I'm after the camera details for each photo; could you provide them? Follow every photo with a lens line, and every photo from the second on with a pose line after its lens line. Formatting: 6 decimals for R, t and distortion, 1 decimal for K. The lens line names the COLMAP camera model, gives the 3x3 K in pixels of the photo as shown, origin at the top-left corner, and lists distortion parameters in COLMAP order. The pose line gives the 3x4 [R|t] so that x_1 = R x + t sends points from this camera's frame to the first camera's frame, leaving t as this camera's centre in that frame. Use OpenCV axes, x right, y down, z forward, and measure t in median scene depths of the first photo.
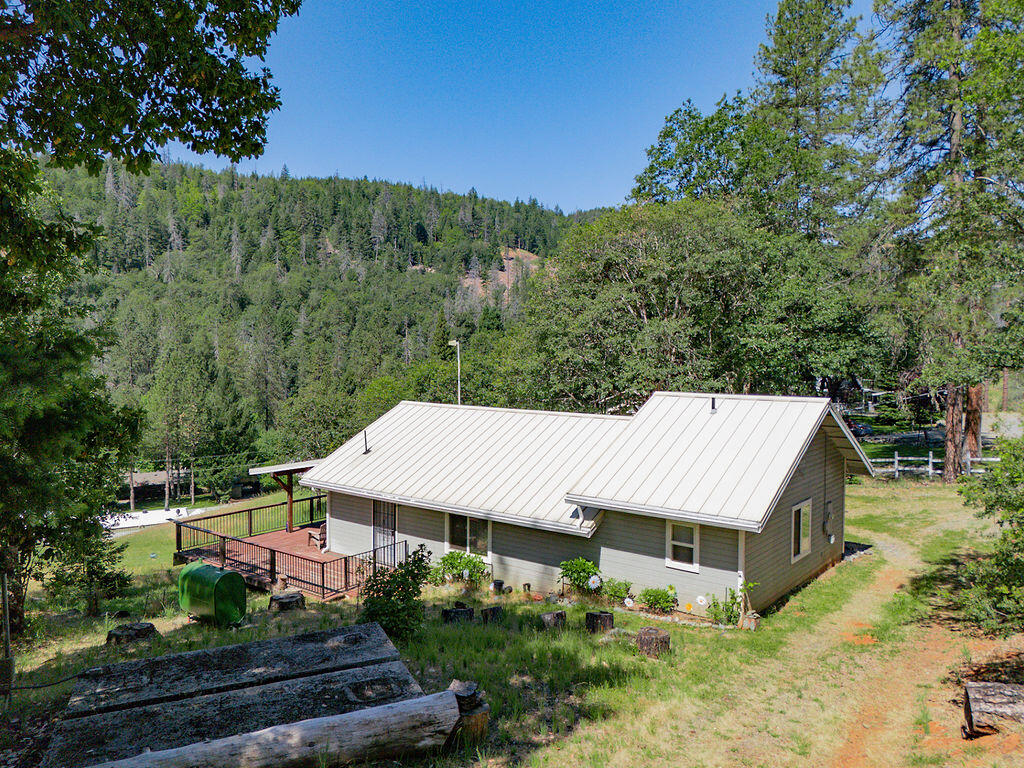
lens RADIAL K [[765.0, 0, 512.0], [0, 765.0, 384.0], [0, 0, 1]] dist [0.059923, -0.072102]
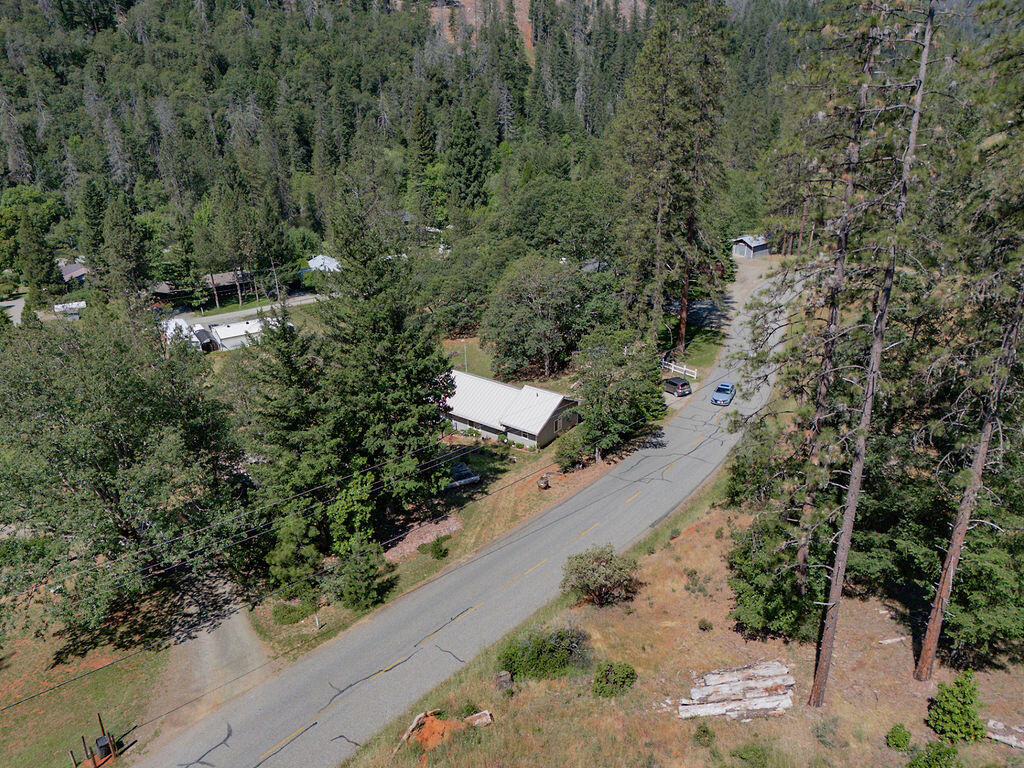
lens RADIAL K [[765.0, 0, 512.0], [0, 765.0, 384.0], [0, 0, 1]] dist [0.059923, -0.072102]
pose [[0.999204, -0.028751, 0.027647, 0.001692], [0.016662, 0.930621, 0.365605, -0.081093], [-0.036240, -0.364853, 0.930359, -0.144841]]
